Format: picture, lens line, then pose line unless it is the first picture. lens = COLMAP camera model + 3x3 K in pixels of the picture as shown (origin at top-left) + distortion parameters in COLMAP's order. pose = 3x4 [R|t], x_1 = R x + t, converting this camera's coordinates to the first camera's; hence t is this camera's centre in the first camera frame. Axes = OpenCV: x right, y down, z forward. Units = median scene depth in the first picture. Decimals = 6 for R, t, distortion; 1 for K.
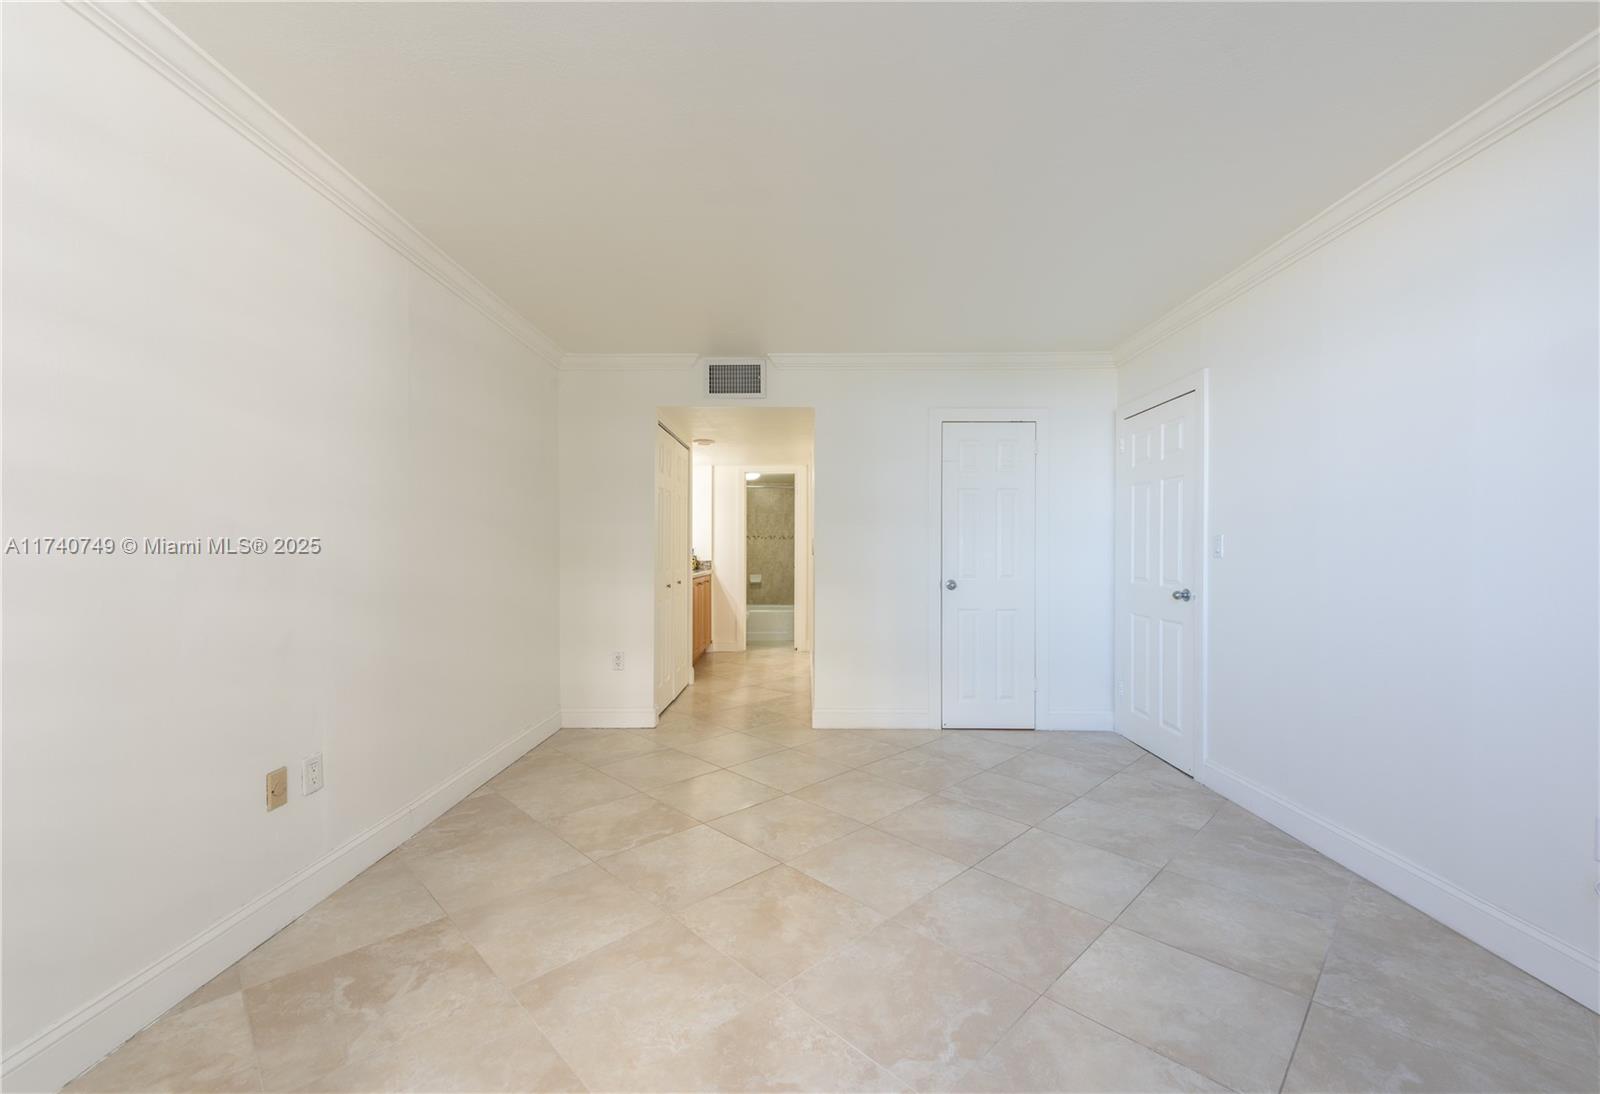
lens RADIAL K [[637.9, 0, 800.0], [0, 637.9, 547.0], [0, 0, 1]] dist [0.000676, 0.000147]
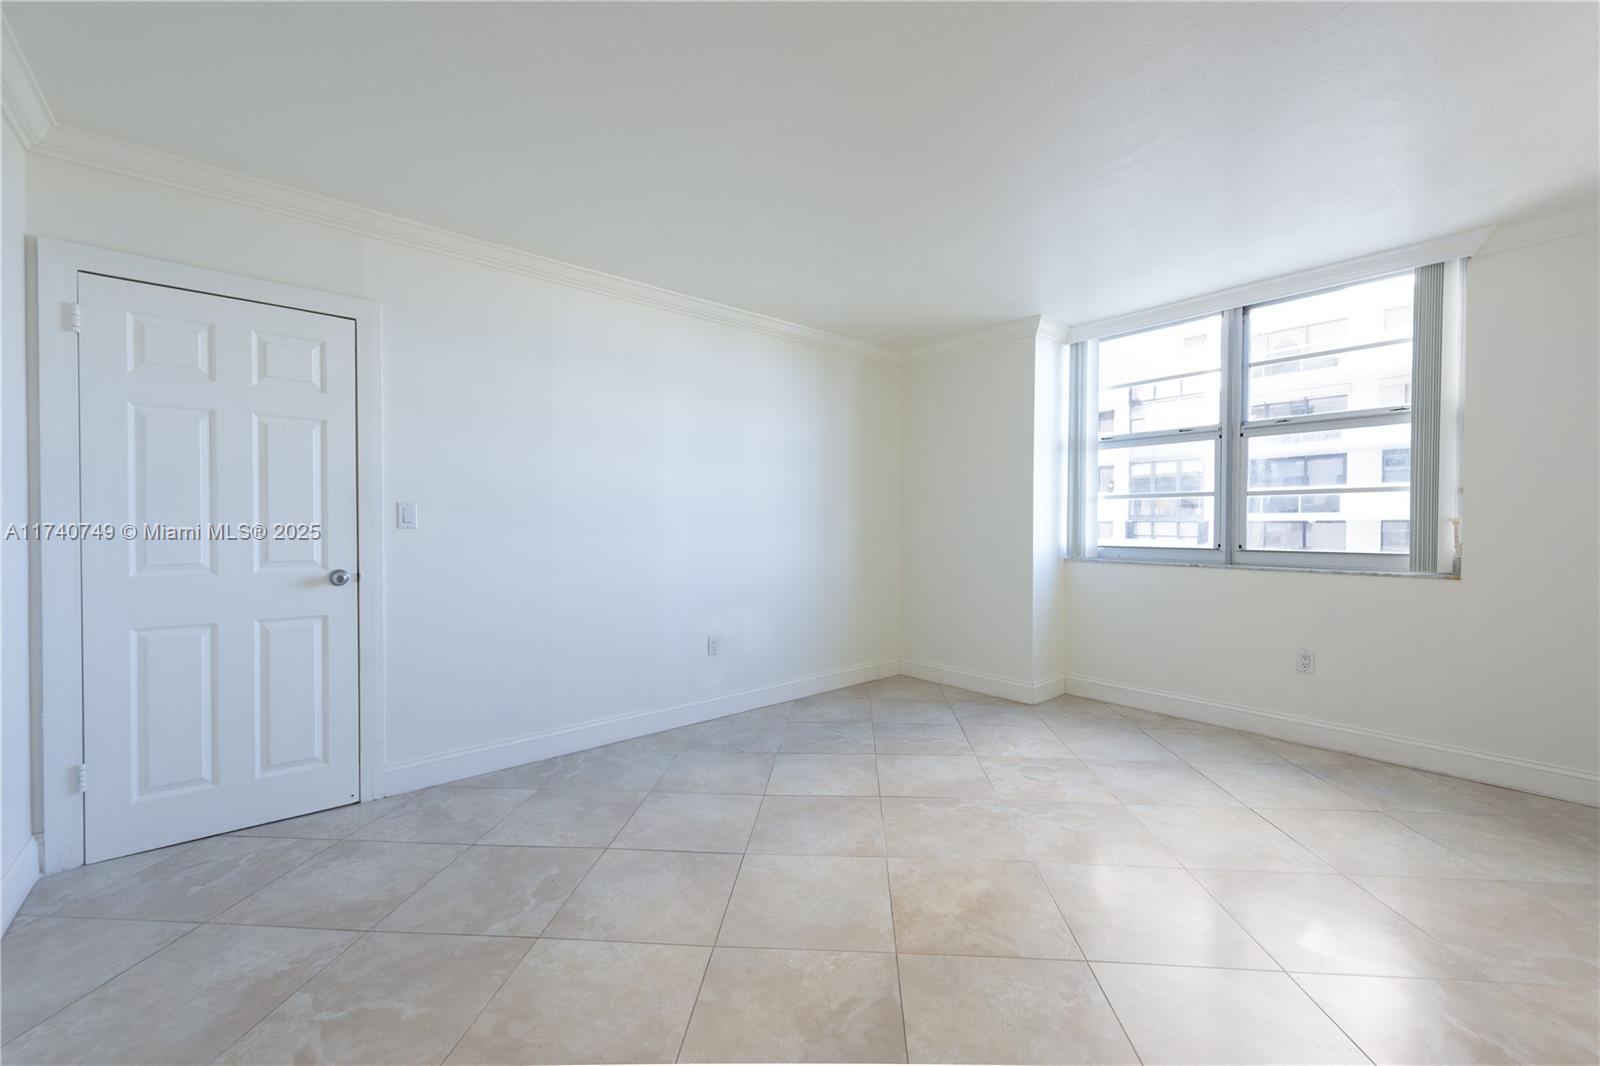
lens RADIAL K [[637.3, 0, 800.0], [0, 637.3, 533.0], [0, 0, 1]] dist [0.000574, 0.000022]
pose [[-0.657101, -0.009318, 0.753745, -0.495164], [-0.007059, 0.999956, 0.006208, 0.018826], [-0.753769, -0.001241, -0.657138, 1.565347]]
